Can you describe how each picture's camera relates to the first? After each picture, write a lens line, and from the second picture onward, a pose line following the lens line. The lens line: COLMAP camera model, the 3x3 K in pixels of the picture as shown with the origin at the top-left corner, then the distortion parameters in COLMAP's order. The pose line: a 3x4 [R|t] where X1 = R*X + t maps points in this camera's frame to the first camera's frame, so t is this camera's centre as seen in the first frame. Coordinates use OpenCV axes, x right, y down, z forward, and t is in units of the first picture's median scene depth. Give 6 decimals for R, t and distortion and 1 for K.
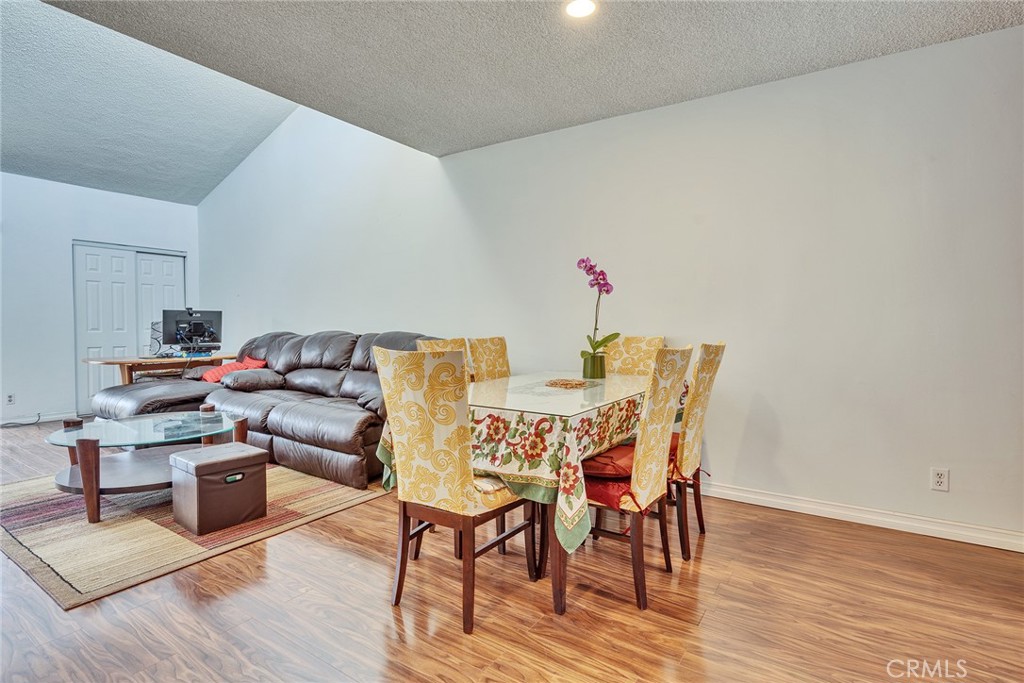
lens RADIAL K [[498.5, 0, 512.0], [0, 498.5, 341.5], [0, 0, 1]] dist [-0.006237, 0.000202]
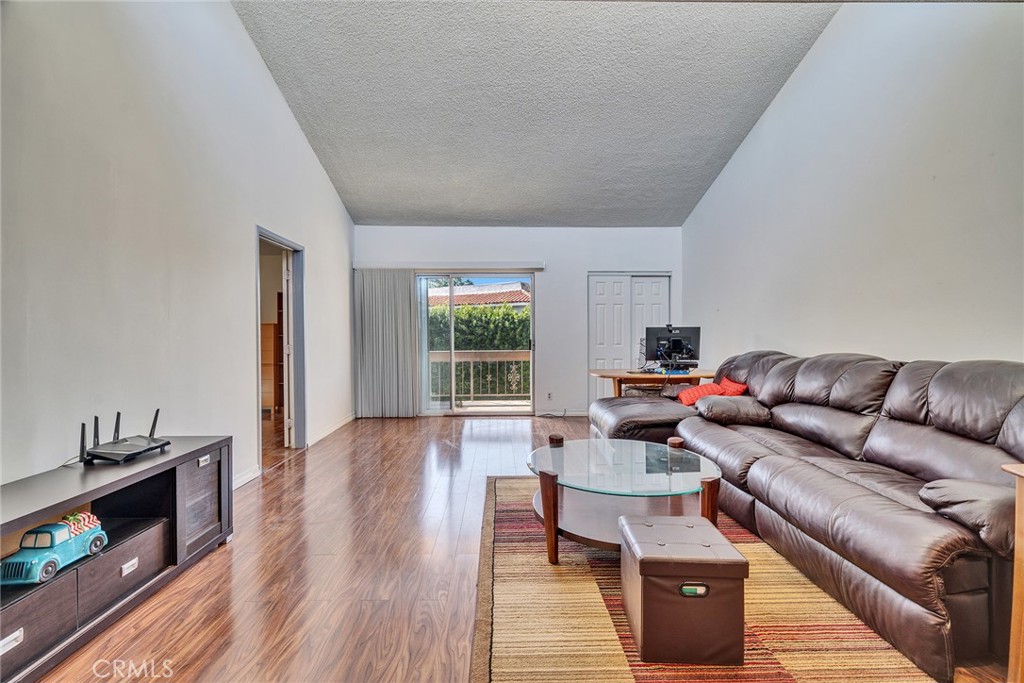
lens RADIAL K [[435.1, 0, 508.4], [0, 435.1, 339.5], [0, 0, 1]] dist [0.000103, -0.000269]
pose [[0.573336, 0.003491, -0.819313, -0.197374], [-0.023395, 0.999653, -0.012111, -0.033133], [0.818986, 0.026111, 0.573219, 0.394909]]
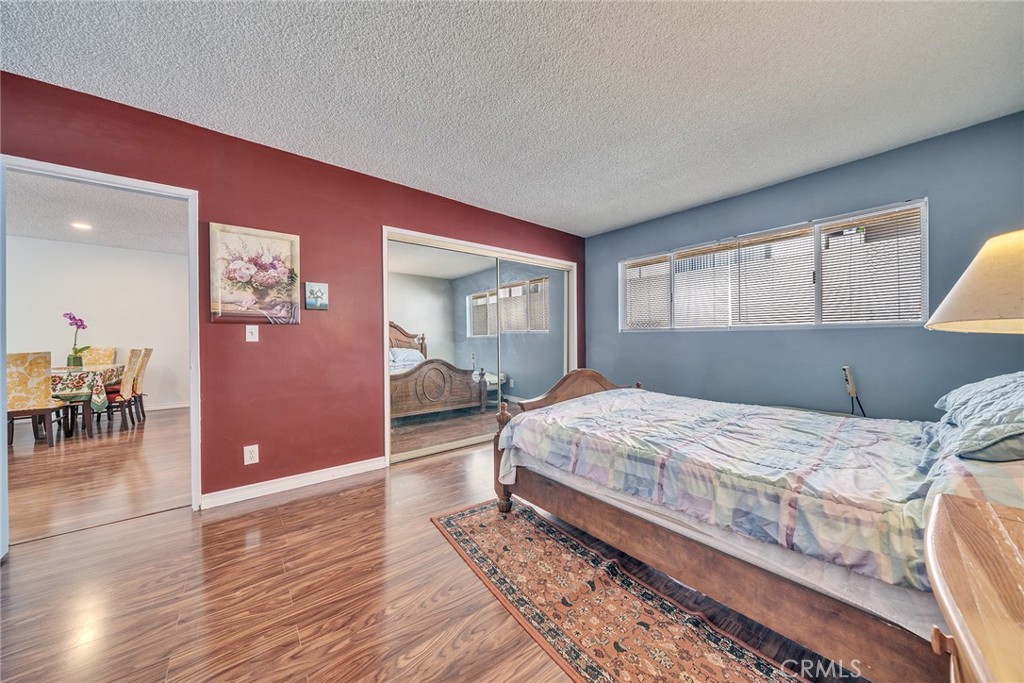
lens RADIAL K [[349.4, 0, 511.1], [0, 349.4, 339.9], [0, 0, 1]] dist [-0.005865, -0.000011]
pose [[0.310196, -0.009964, 0.950620, -0.663621], [0.041510, 0.999133, -0.003073, 0.037463], [-0.949766, 0.040414, 0.310341, -1.263726]]
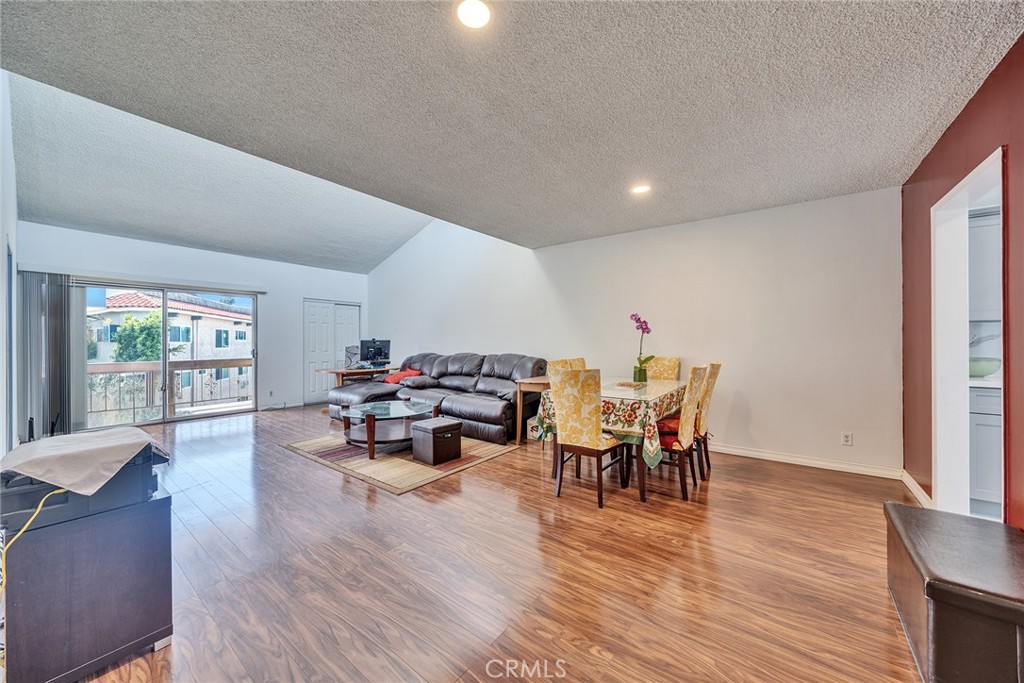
lens RADIAL K [[359.5, 0, 510.5], [0, 359.5, 342.2], [0, 0, 1]] dist [-0.011316, -0.000058]
pose [[0.997835, -0.007263, -0.065359, -0.197838], [0.005133, 0.999452, -0.032711, -0.024594], [0.065561, 0.032305, 0.997325, -0.281000]]
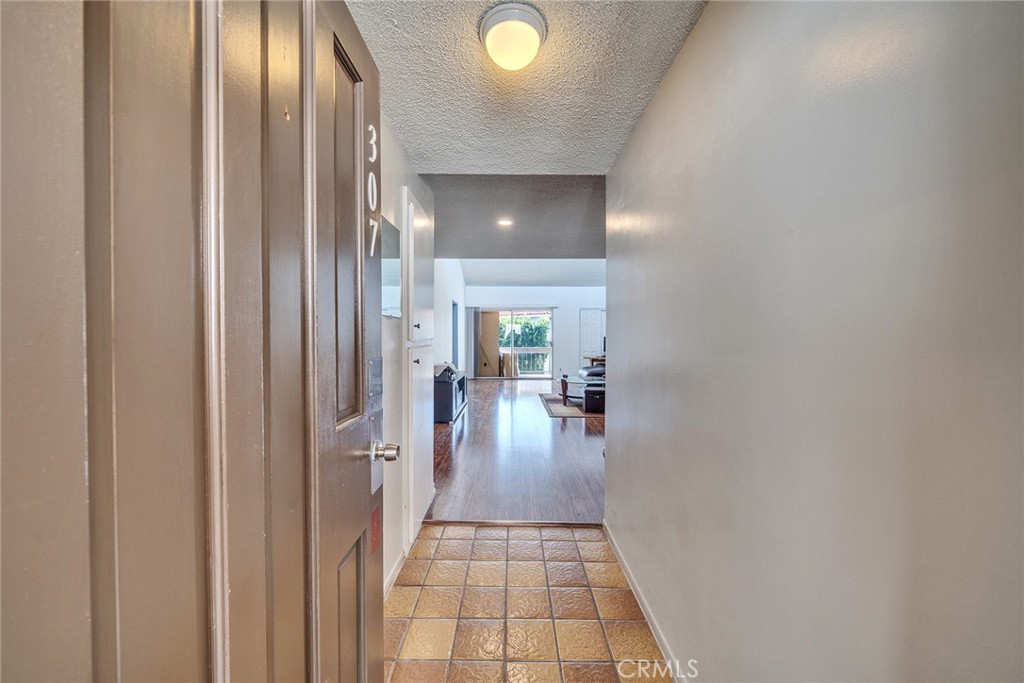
lens RADIAL K [[349.4, 0, 511.1], [0, 349.4, 339.9], [0, 0, 1]] dist [-0.005865, -0.000011]
pose [[0.548538, 0.002444, -0.836122, 0.753272], [-0.025018, 0.999596, -0.013491, -0.021905], [0.835751, 0.028319, 0.548377, -0.484596]]
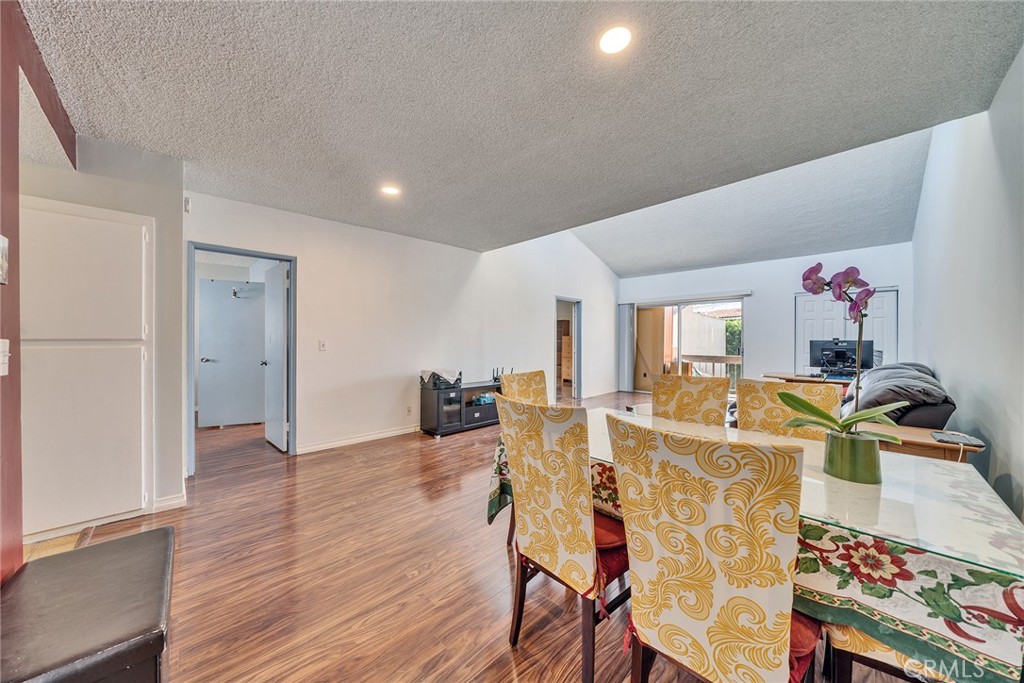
lens RADIAL K [[349.4, 0, 511.1], [0, 349.4, 339.9], [0, 0, 1]] dist [-0.005865, -0.000011]
pose [[-0.208828, -0.003584, -0.977946, 0.596279], [-0.038937, 0.999231, 0.004653, -0.062307], [0.977177, 0.039050, -0.208807, 0.685468]]
